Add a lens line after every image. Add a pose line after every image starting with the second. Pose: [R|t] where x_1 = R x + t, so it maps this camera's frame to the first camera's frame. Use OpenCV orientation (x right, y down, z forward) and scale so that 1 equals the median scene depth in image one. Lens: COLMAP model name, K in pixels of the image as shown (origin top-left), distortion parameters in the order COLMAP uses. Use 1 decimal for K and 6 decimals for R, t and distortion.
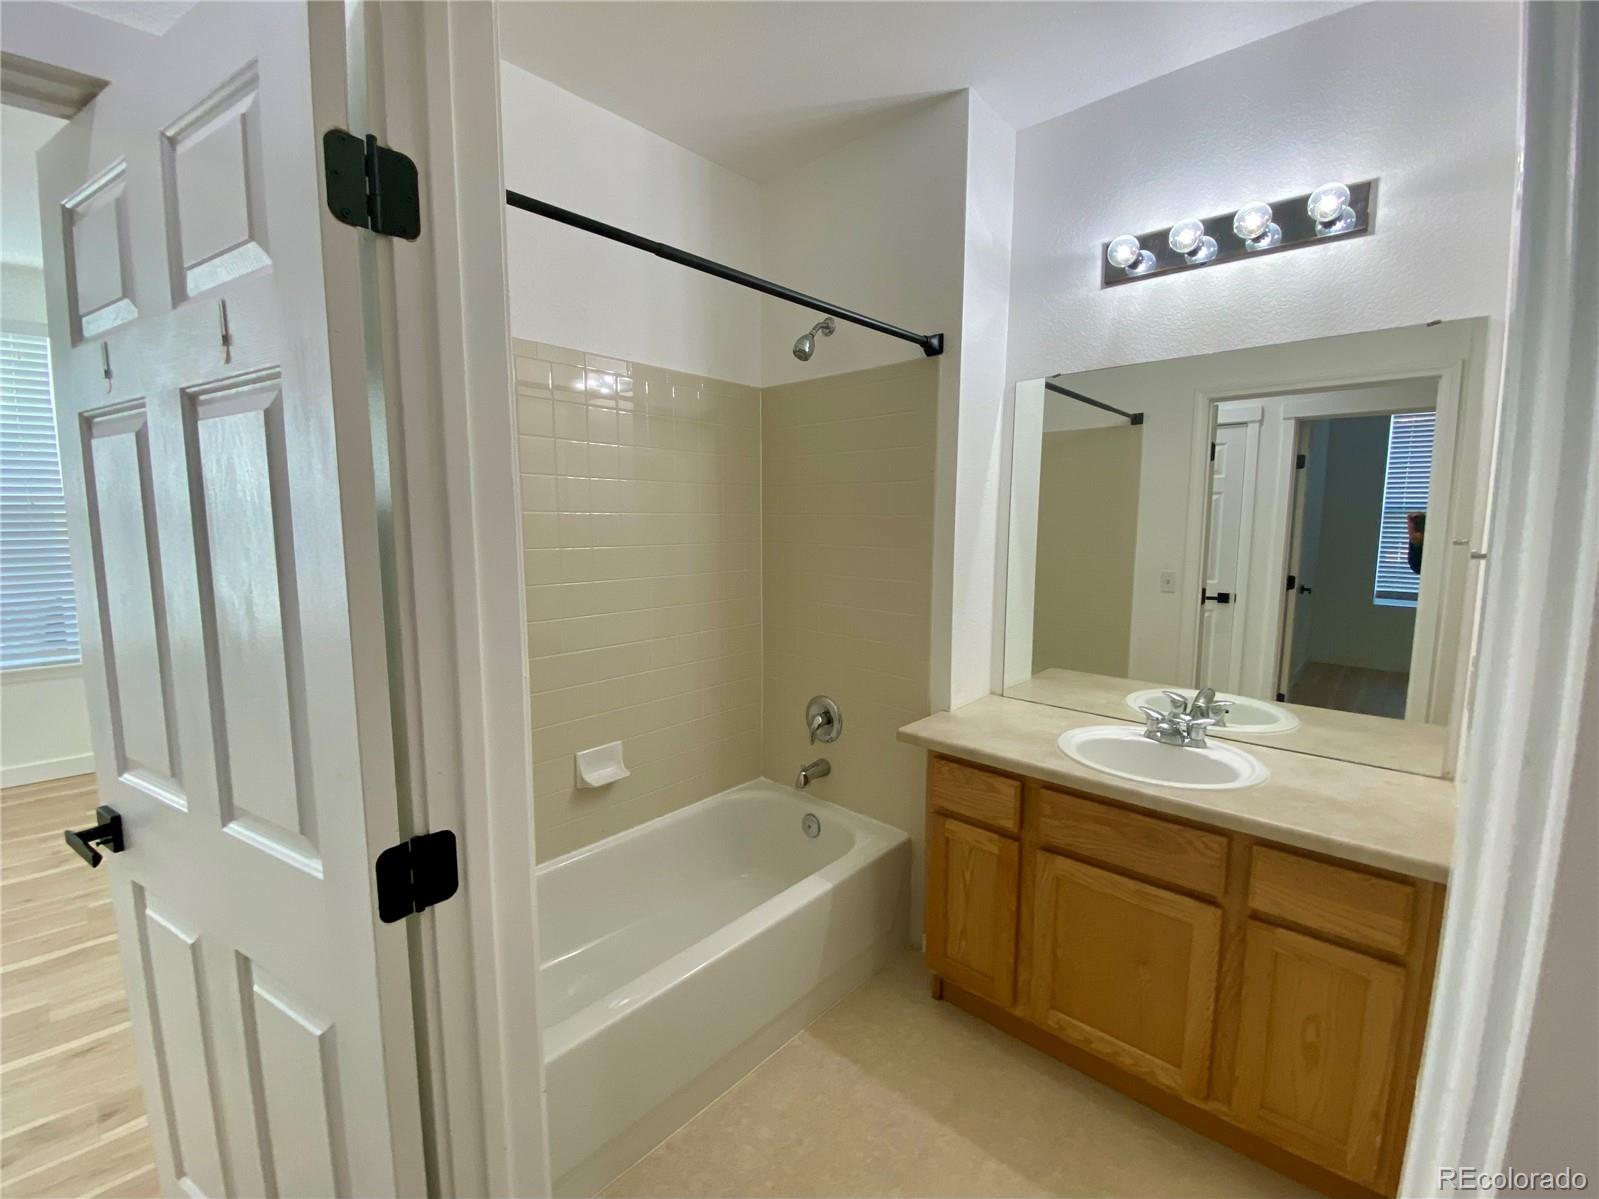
lens RADIAL K [[646.8, 0, 735.7], [0, 646.8, 651.9], [0, 0, 1]] dist [-0.011809, 0.000230]
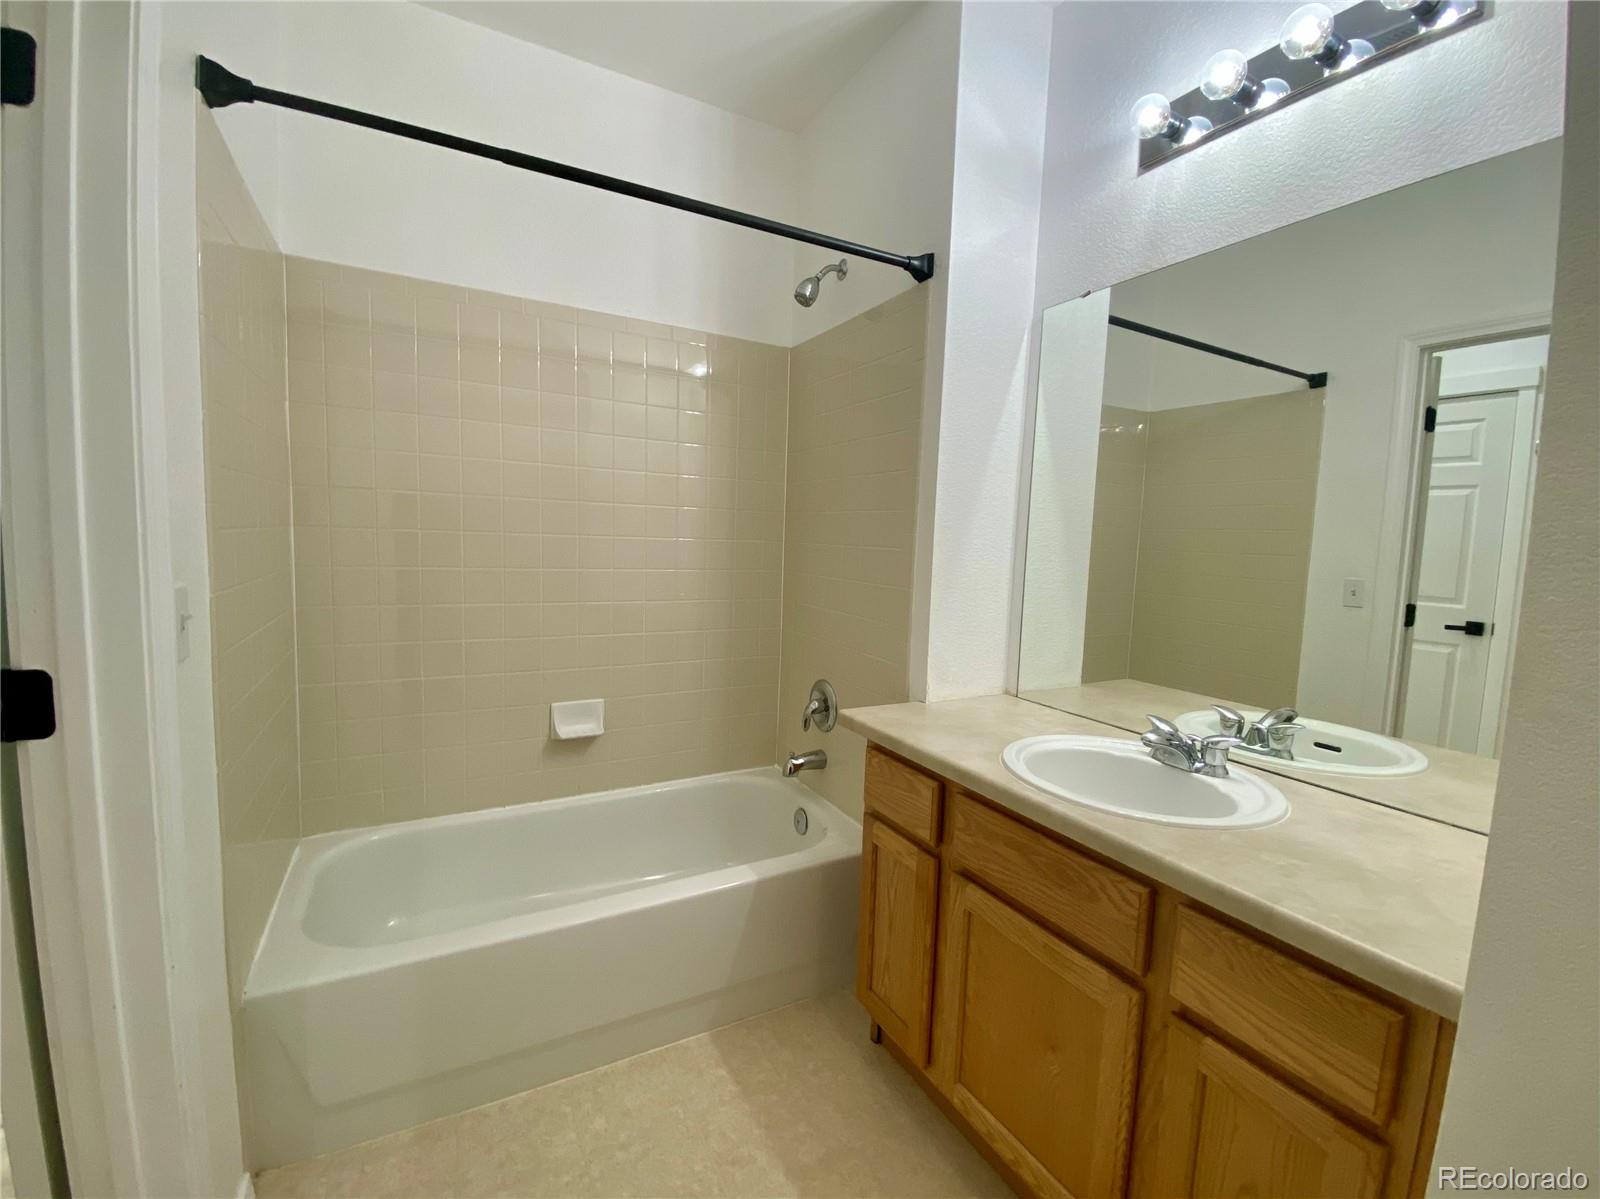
lens RADIAL K [[636.9, 0, 731.8], [0, 636.9, 639.6], [0, 0, 1]] dist [-0.009353, -0.000685]
pose [[0.951654, 0.088171, -0.294245, 0.376784], [-0.097729, 0.995052, -0.017909, 0.058139], [0.291210, 0.045800, 0.955562, 0.151046]]
